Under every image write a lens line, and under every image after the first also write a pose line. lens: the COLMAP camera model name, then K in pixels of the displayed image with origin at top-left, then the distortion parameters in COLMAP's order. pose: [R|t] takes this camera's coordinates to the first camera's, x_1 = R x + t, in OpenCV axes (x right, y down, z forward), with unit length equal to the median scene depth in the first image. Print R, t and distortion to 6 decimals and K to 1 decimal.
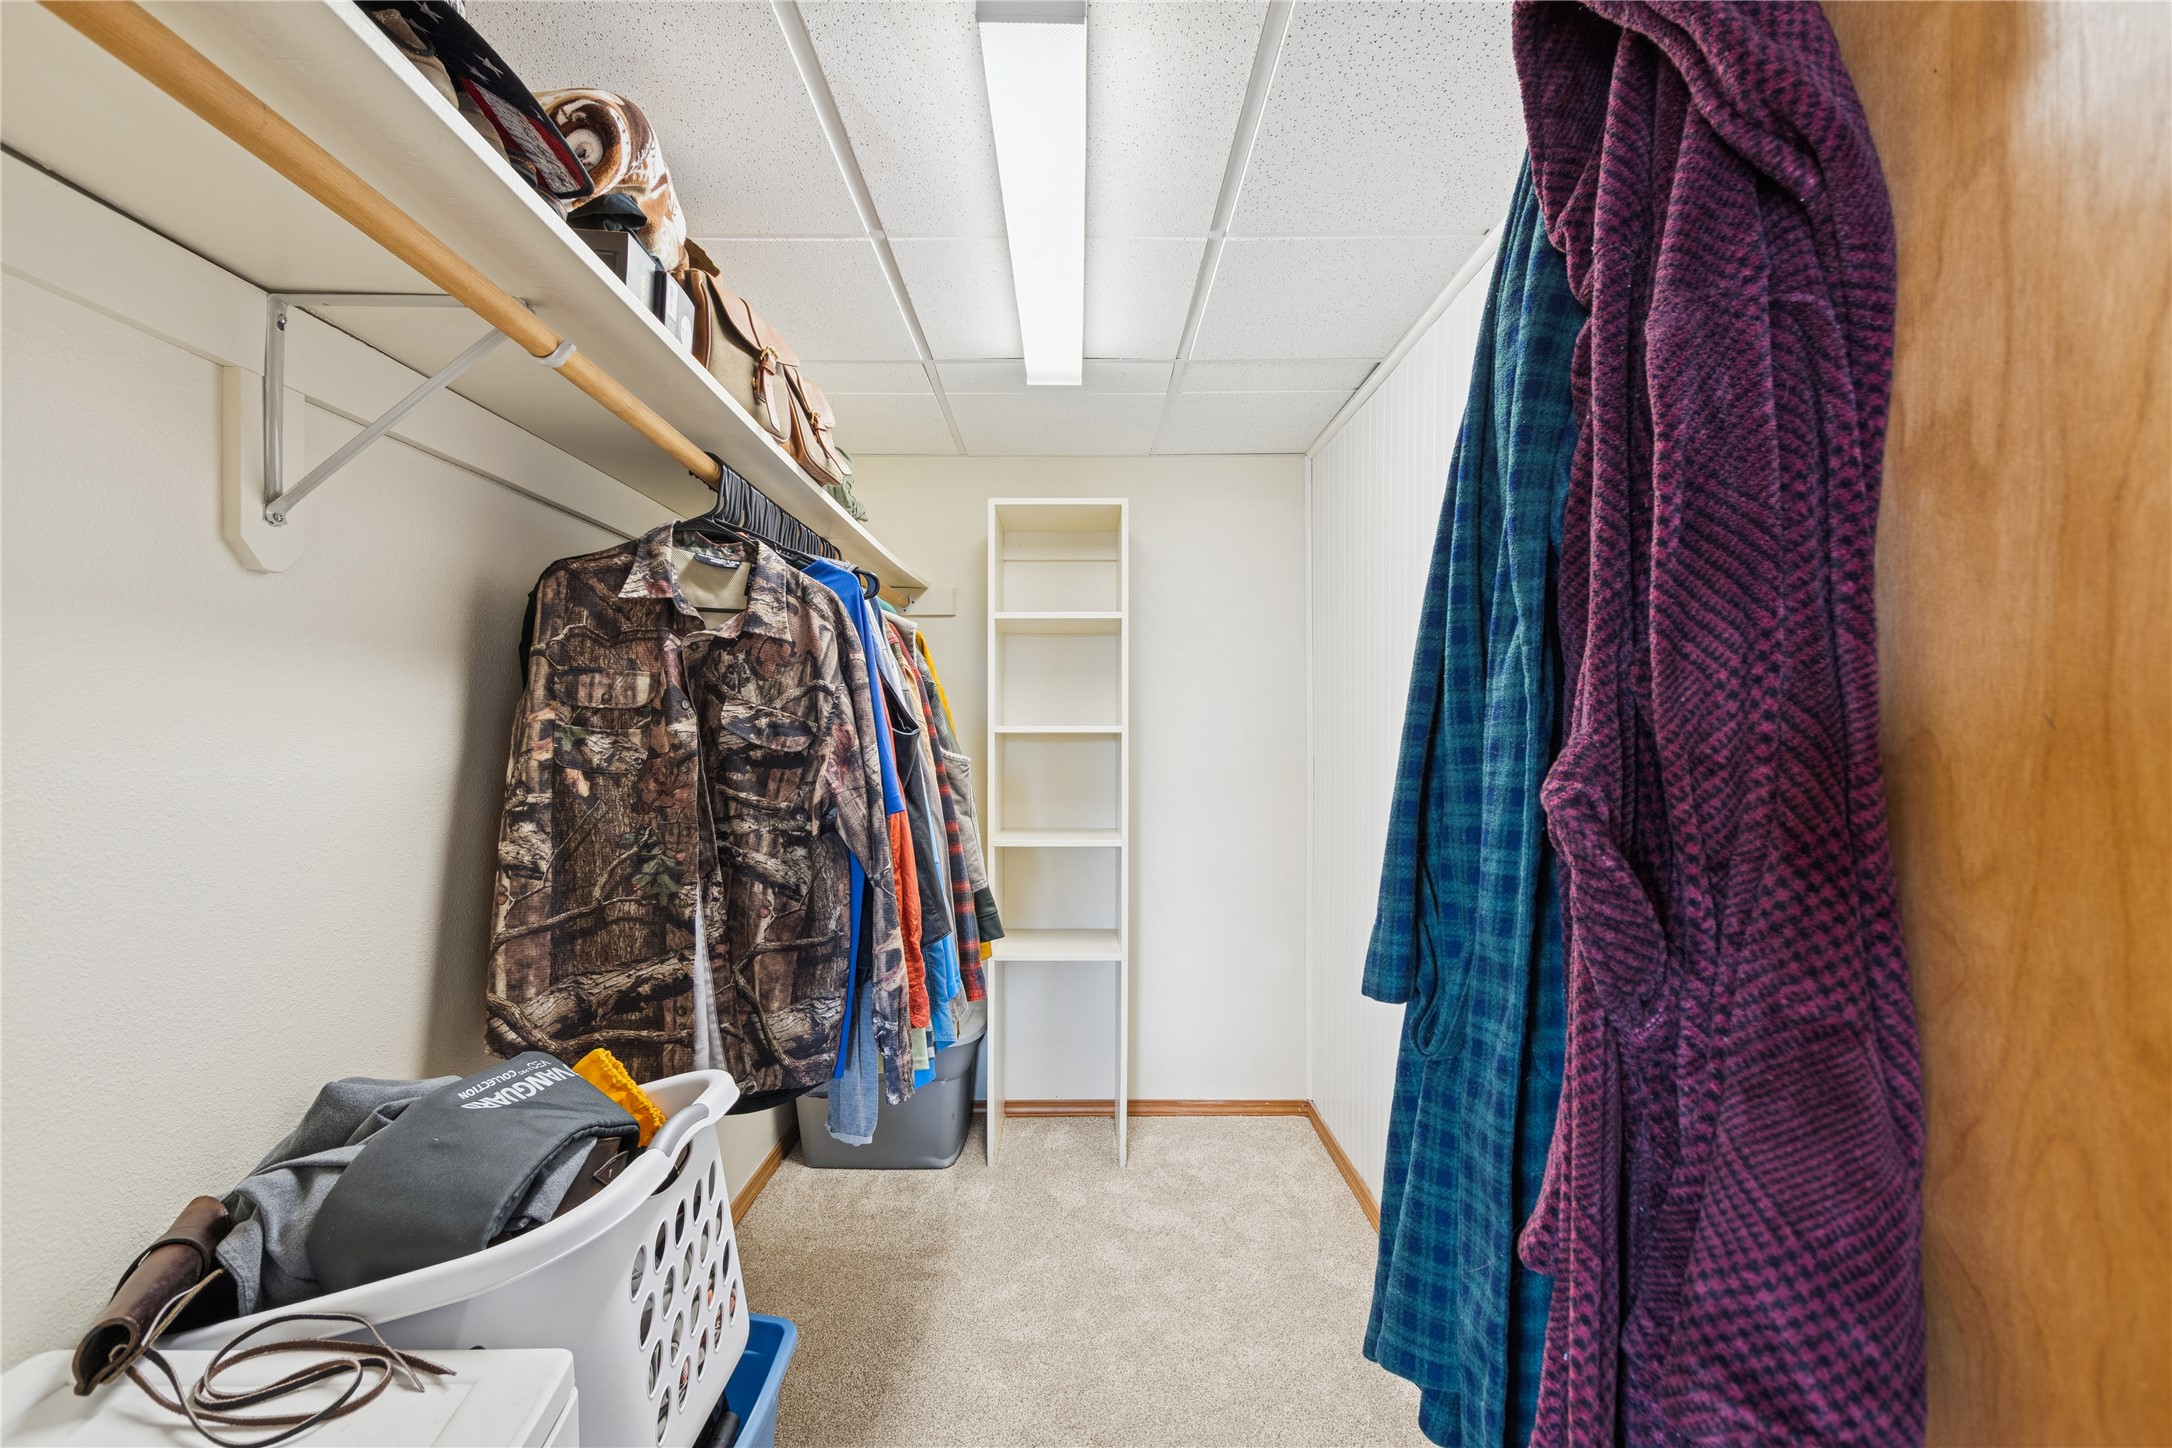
lens RADIAL K [[1016.2, 0, 1086.9], [0, 1016.2, 729.7], [0, 0, 1]] dist [0.002095, -0.002450]
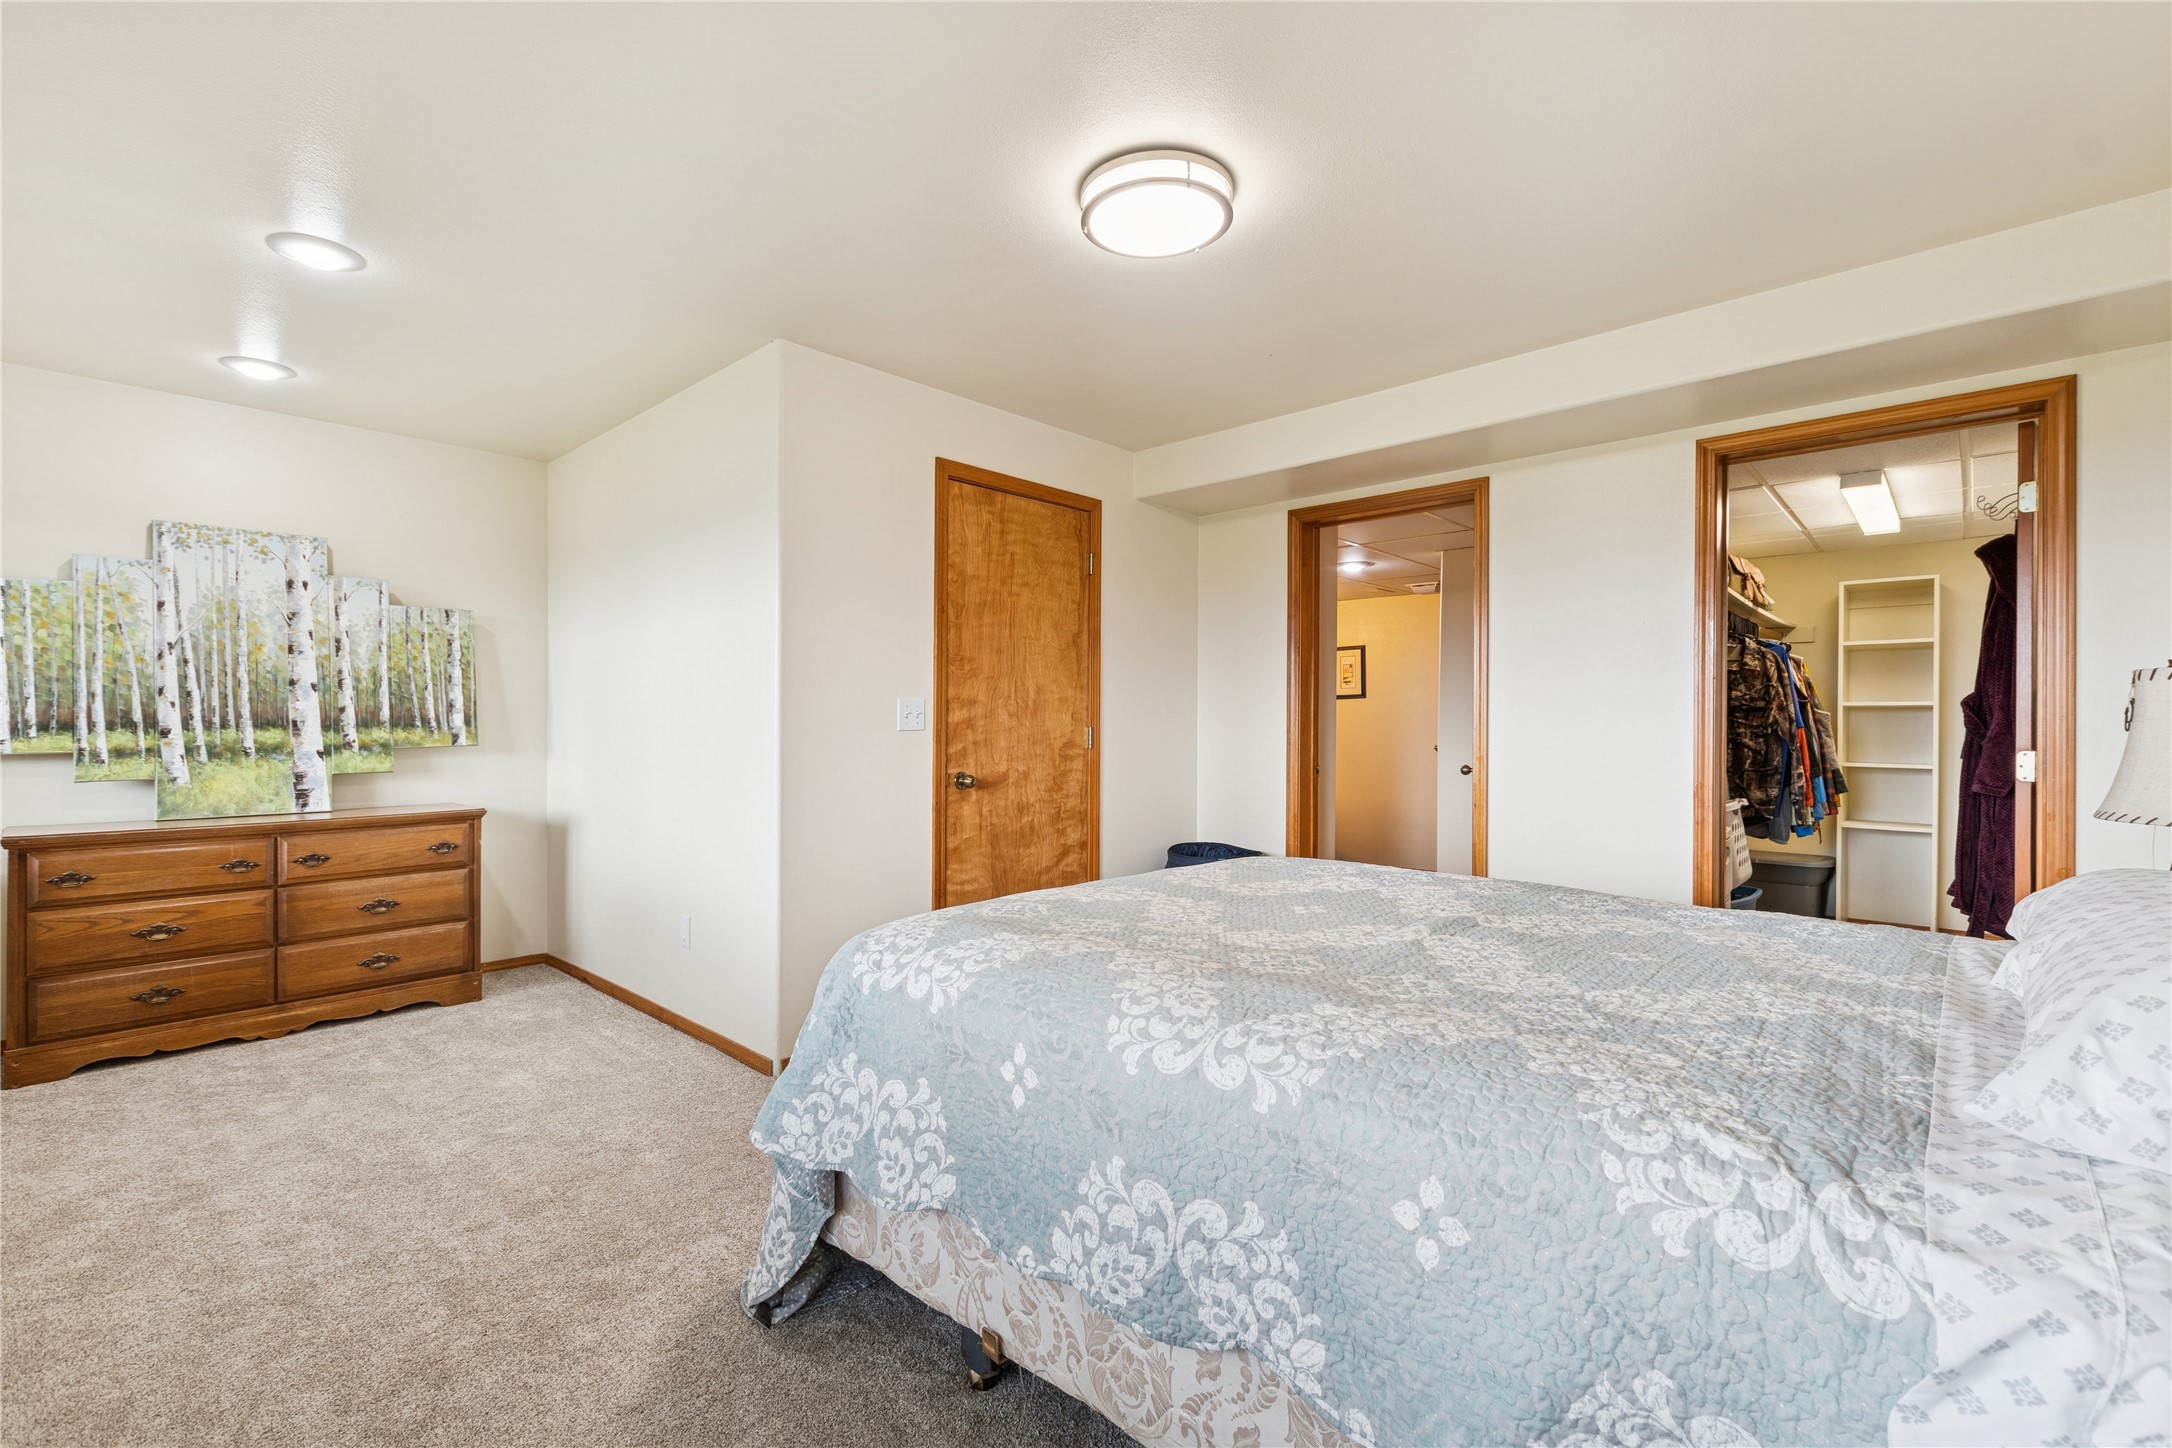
lens RADIAL K [[941.6, 0, 1091.0], [0, 941.6, 721.4], [0, 0, 1]] dist [0.009318, -0.004470]
pose [[0.725501, 0.005305, -0.688201, 0.199795], [-0.004974, 0.999985, 0.002465, 0.066500], [0.688203, 0.001634, 0.725516, -2.346030]]
